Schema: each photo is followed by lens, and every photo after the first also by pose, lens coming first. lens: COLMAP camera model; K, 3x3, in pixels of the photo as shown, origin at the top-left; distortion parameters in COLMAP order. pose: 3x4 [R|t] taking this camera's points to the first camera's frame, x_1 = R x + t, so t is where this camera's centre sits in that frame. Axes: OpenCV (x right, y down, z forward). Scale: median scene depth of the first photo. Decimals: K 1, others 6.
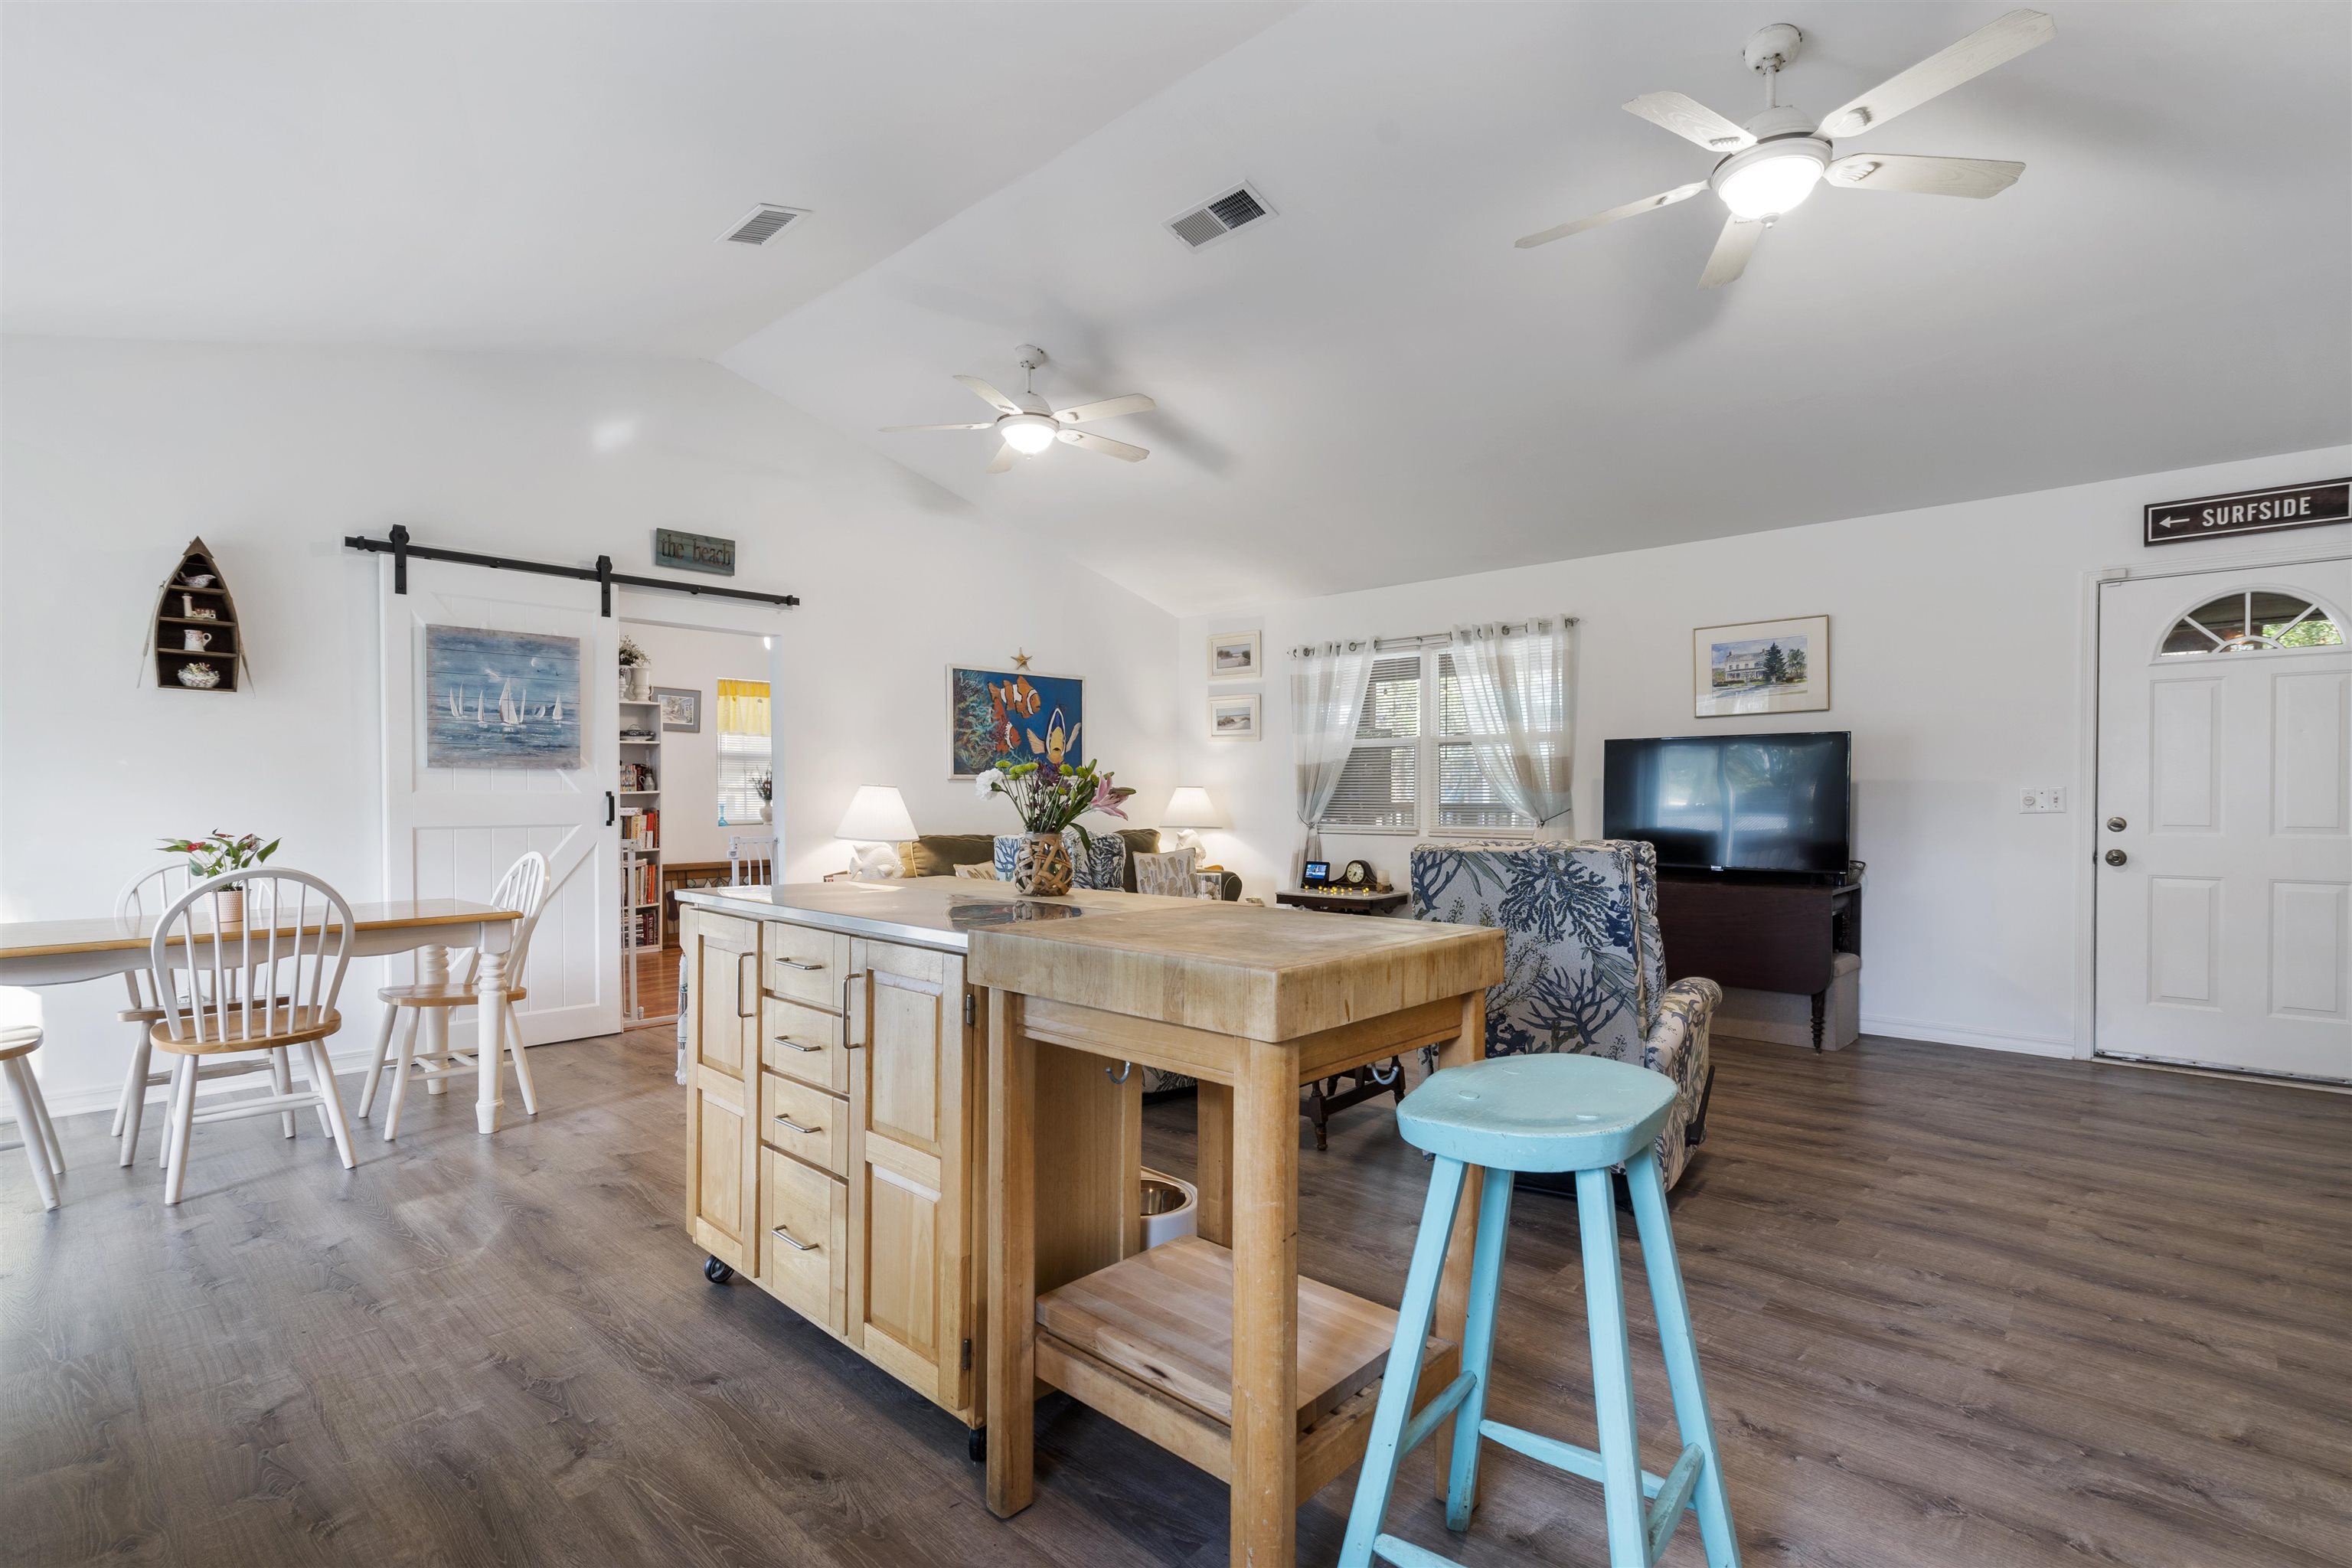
lens RADIAL K [[1079.0, 0, 1183.7], [0, 1079.0, 795.9], [0, 0, 1]] dist [-0.003684, -0.000054]
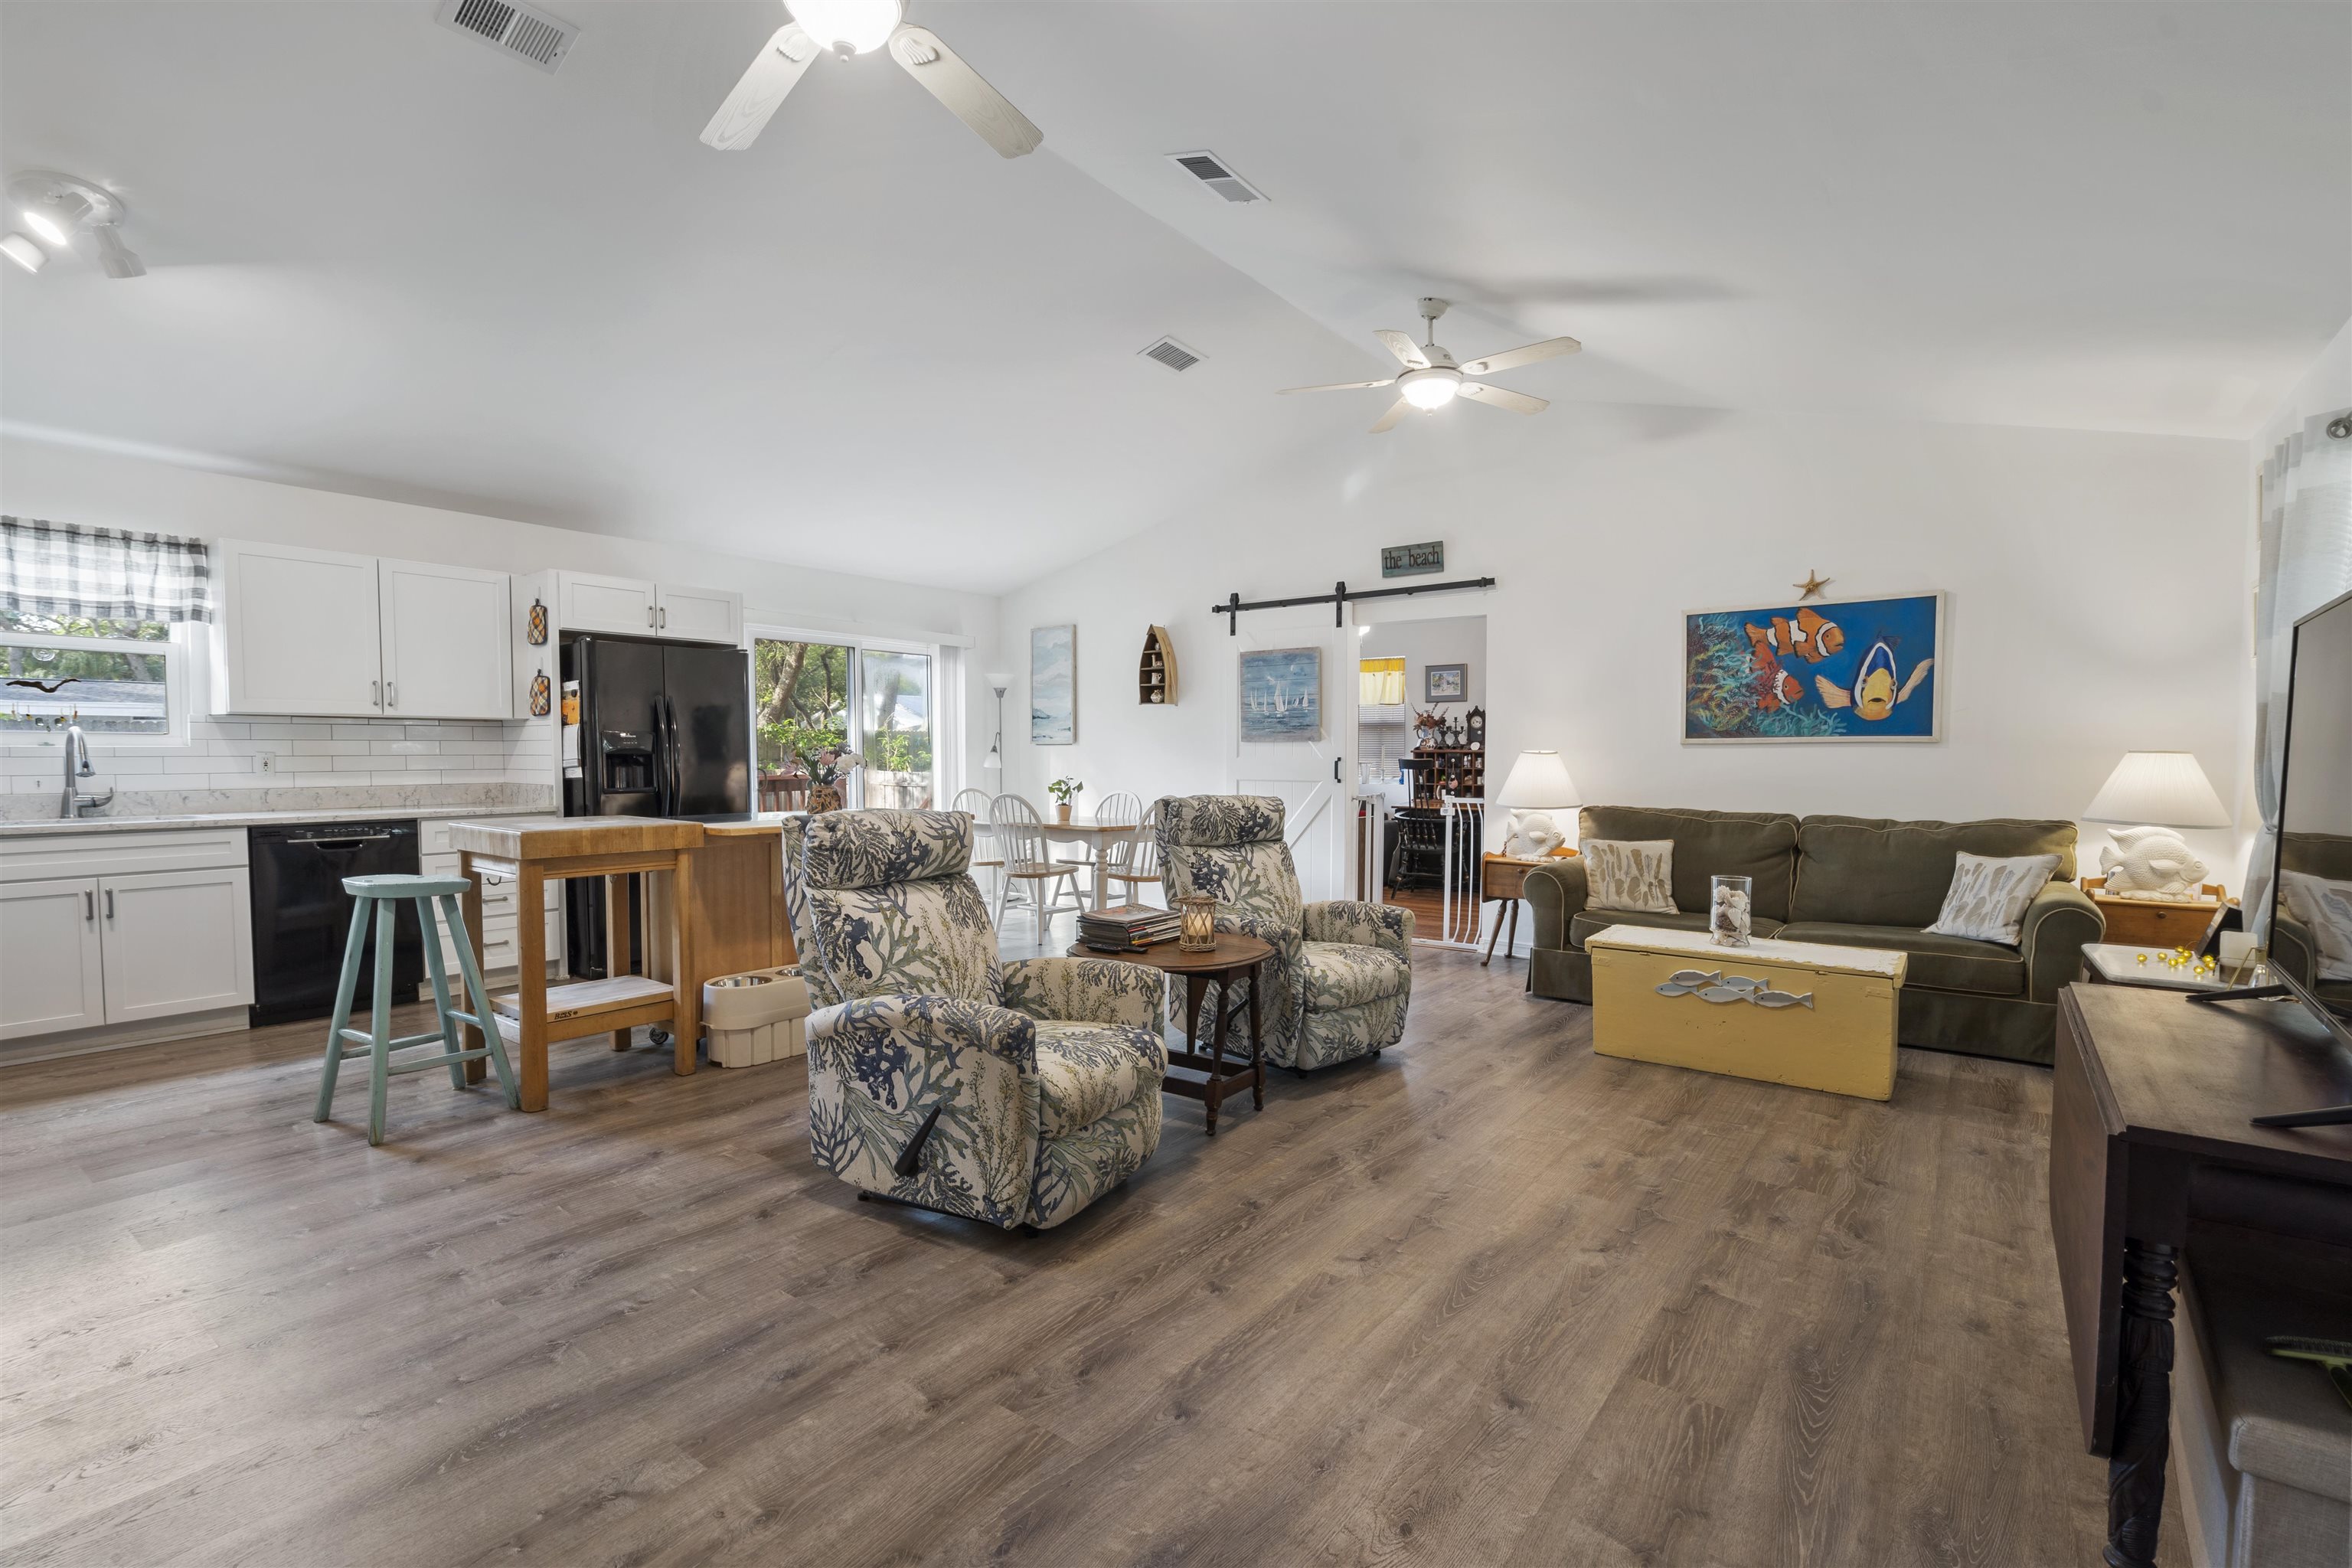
lens RADIAL K [[1079.0, 0, 1183.7], [0, 1079.0, 795.9], [0, 0, 1]] dist [-0.003684, -0.000054]
pose [[0.107203, 0.042728, -0.993319, 0.810470], [-0.001361, 0.999082, 0.042829, -0.013768], [0.994236, -0.003240, 0.107163, 0.679487]]
